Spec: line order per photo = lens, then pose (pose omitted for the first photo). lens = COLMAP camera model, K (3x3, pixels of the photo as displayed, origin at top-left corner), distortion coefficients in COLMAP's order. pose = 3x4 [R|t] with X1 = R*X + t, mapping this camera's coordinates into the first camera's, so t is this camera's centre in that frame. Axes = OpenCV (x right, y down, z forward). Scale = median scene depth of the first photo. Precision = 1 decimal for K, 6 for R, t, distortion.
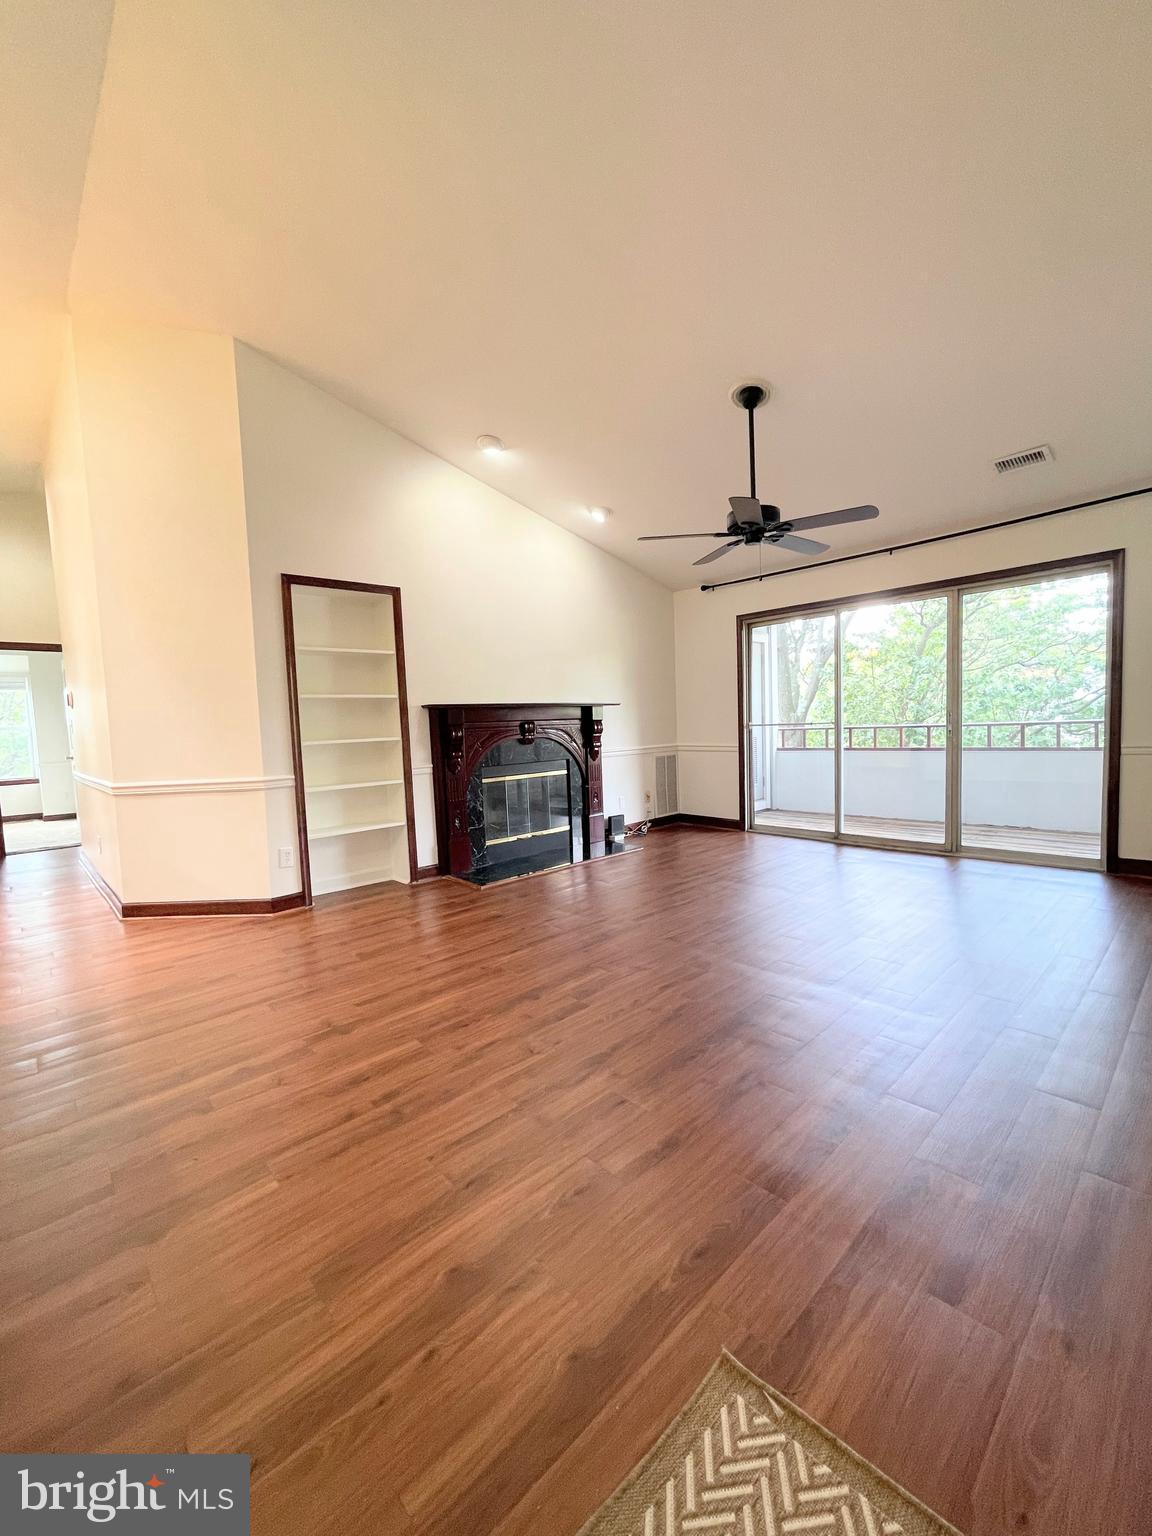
lens RADIAL K [[611.6, 0, 576.0], [0, 611.6, 772.4], [0, 0, 1]] dist [0.001605, -0.000766]
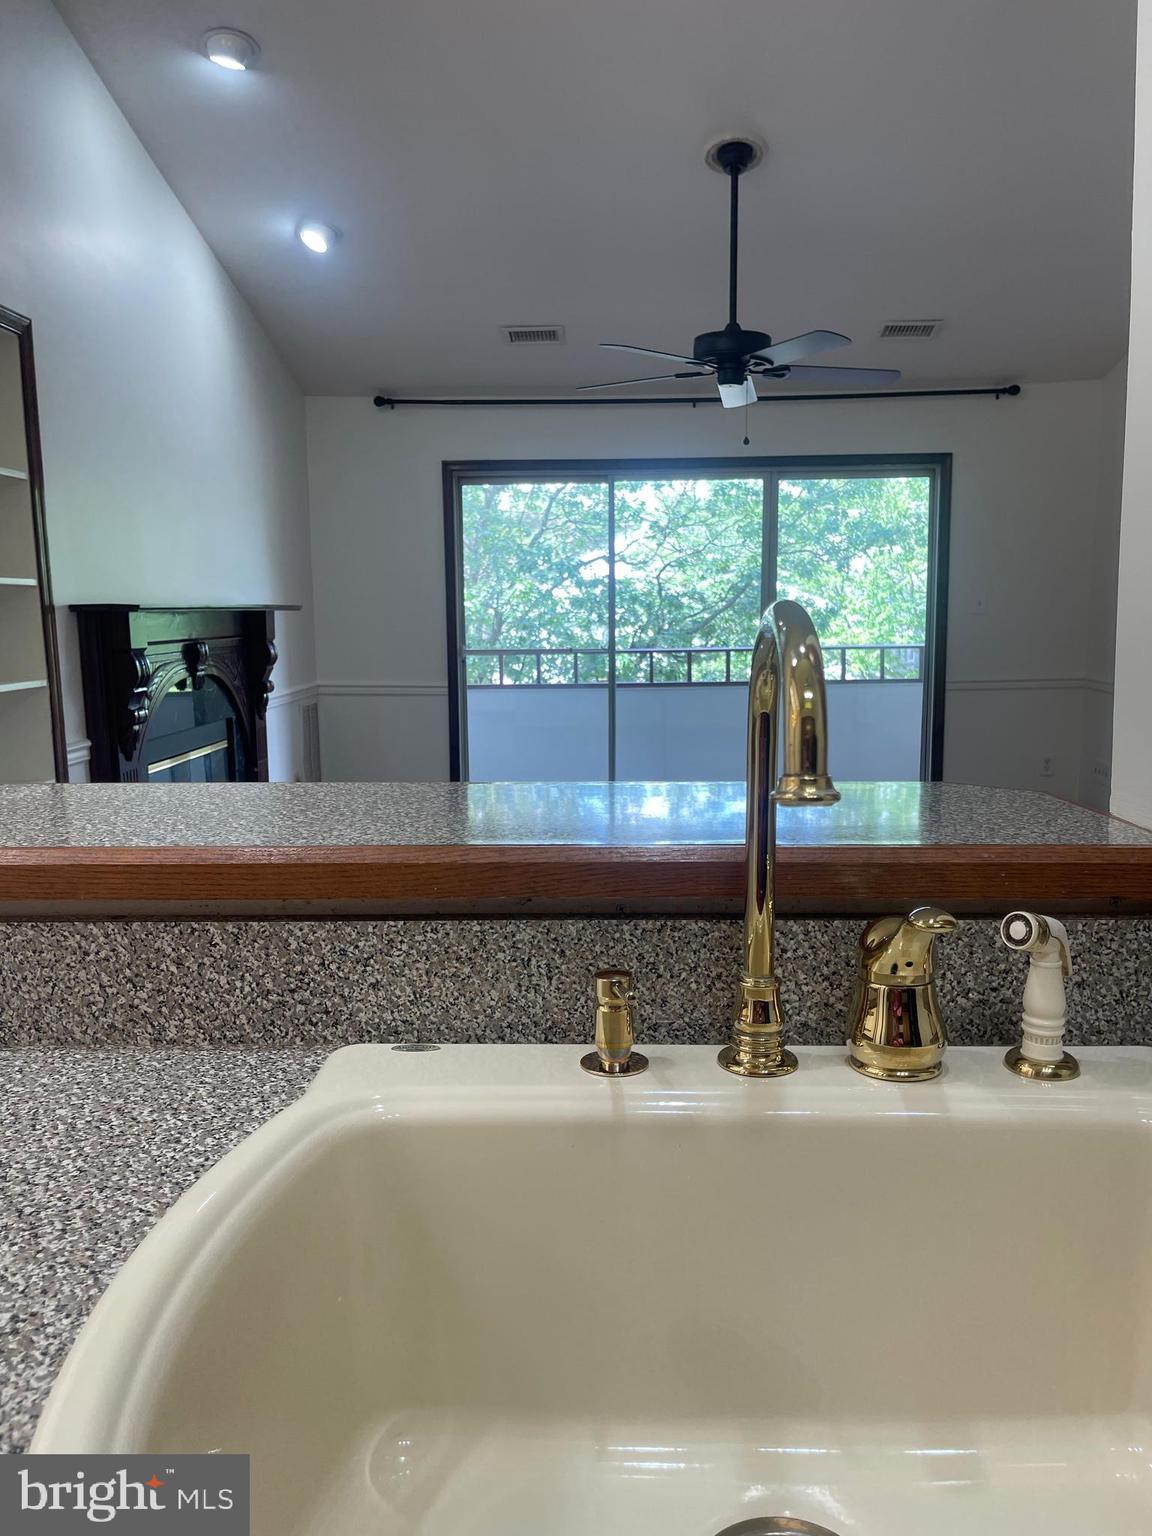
lens RADIAL K [[1161.3, 0, 576.0], [0, 1161.3, 768.0], [0, 0, 1]] dist [0.074105, -0.099605]
pose [[0.688269, -0.070910, 0.721981, -0.565059], [0.048243, 0.997482, 0.051978, -0.018993], [-0.723849, -0.000944, 0.689957, 0.167341]]
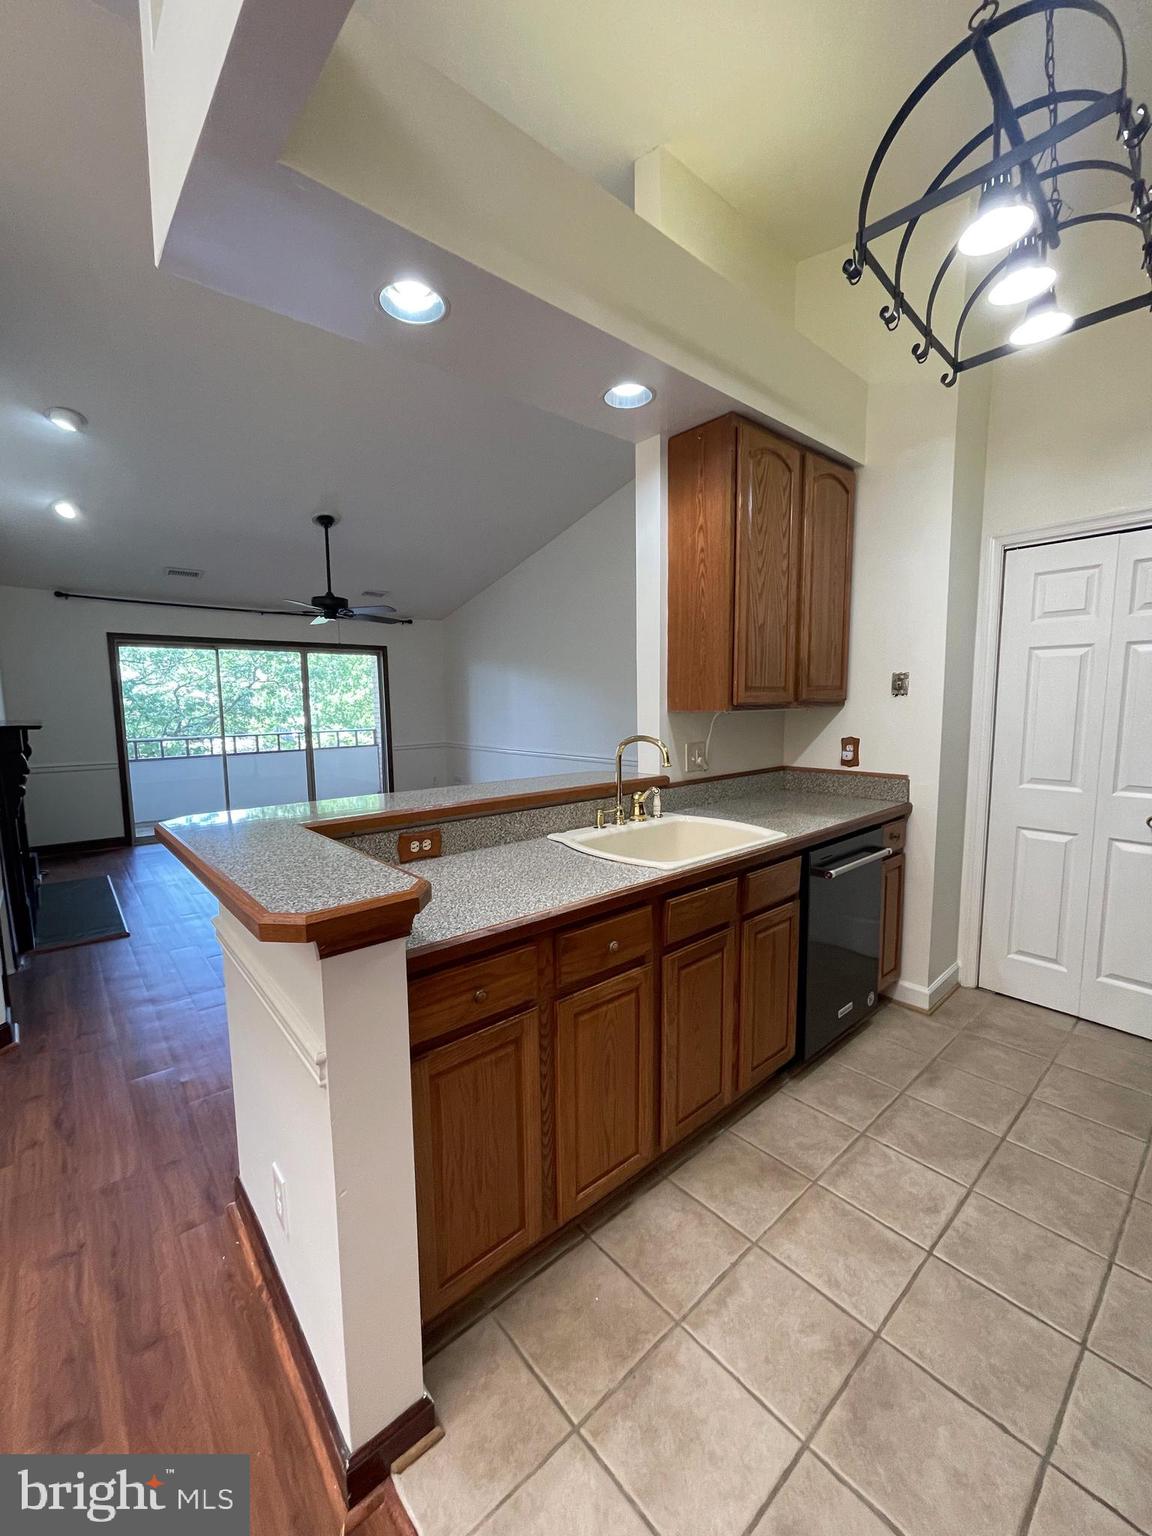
lens RADIAL K [[611.6, 0, 576.0], [0, 611.6, 772.4], [0, 0, 1]] dist [0.001605, -0.000766]
pose [[0.015899, -0.081816, 0.996521, -0.879601], [0.096184, 0.992150, 0.079922, -0.043057], [-0.995237, 0.094579, 0.023644, 0.286523]]
